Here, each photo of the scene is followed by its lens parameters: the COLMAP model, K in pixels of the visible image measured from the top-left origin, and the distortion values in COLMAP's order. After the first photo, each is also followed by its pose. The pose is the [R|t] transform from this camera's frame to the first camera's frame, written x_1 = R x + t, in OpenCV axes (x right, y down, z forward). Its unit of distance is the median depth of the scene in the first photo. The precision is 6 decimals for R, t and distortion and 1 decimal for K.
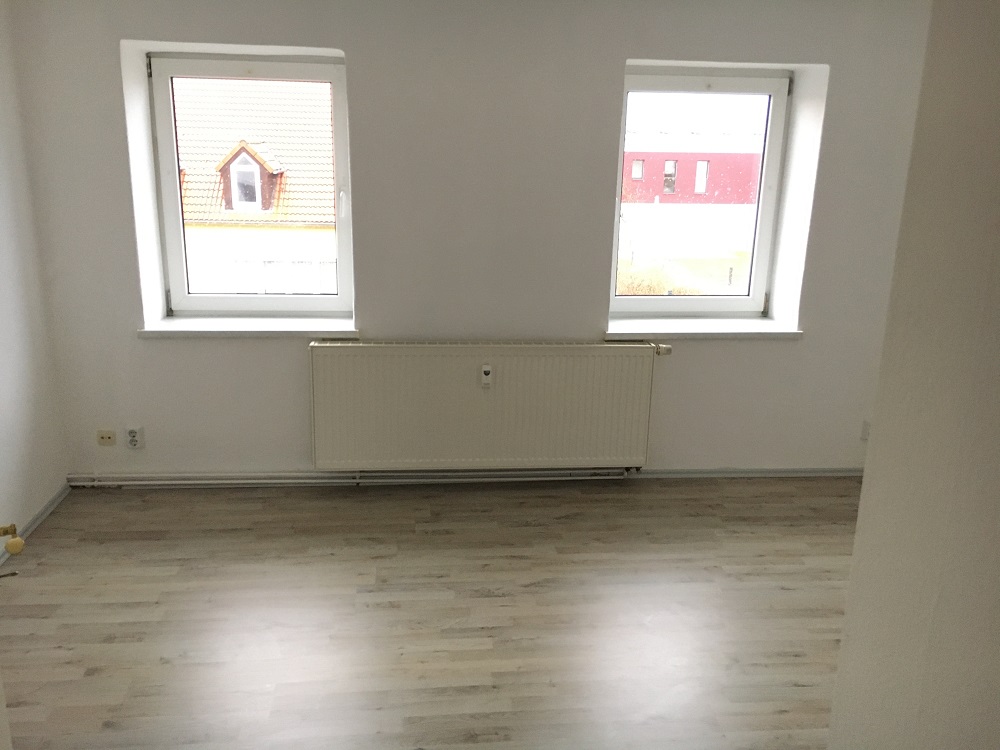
lens RADIAL K [[824.6, 0, 500.0], [0, 824.6, 375.0], [0, 0, 1]] dist [-0.002803, -0.009529]
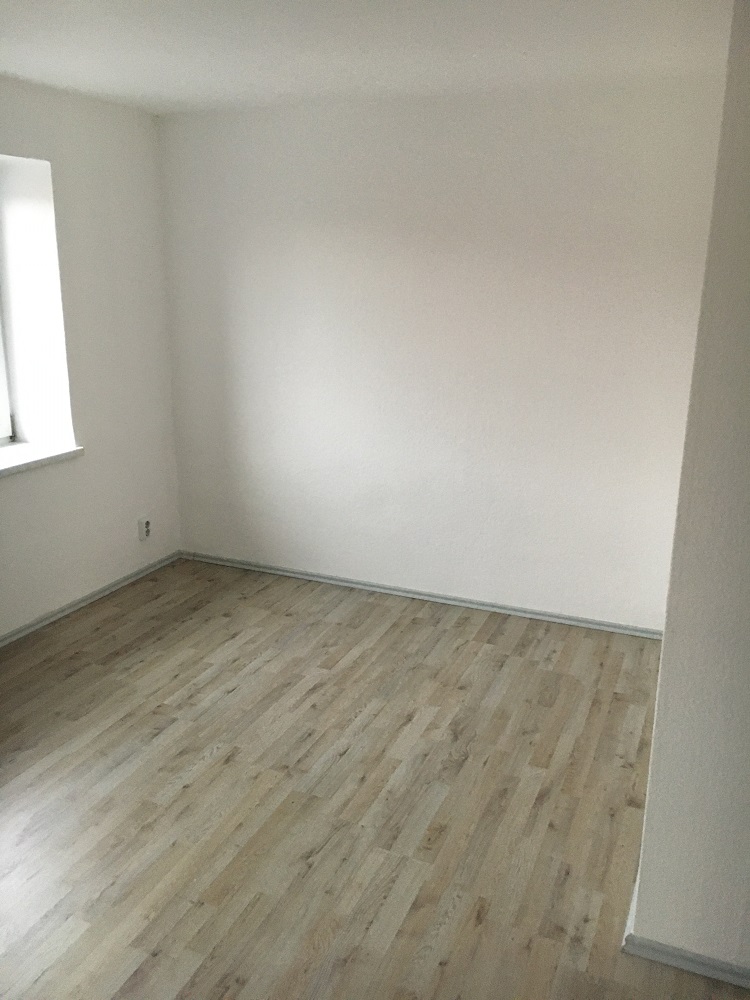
lens RADIAL K [[824.6, 0, 375.0], [0, 824.6, 500.0], [0, 0, 1]] dist [-0.002803, -0.009529]
pose [[0.472636, -0.254703, 0.843648, -0.287076], [0.232045, 0.959508, 0.159684, -0.068029], [-0.850159, 0.120292, 0.512601, 0.238472]]
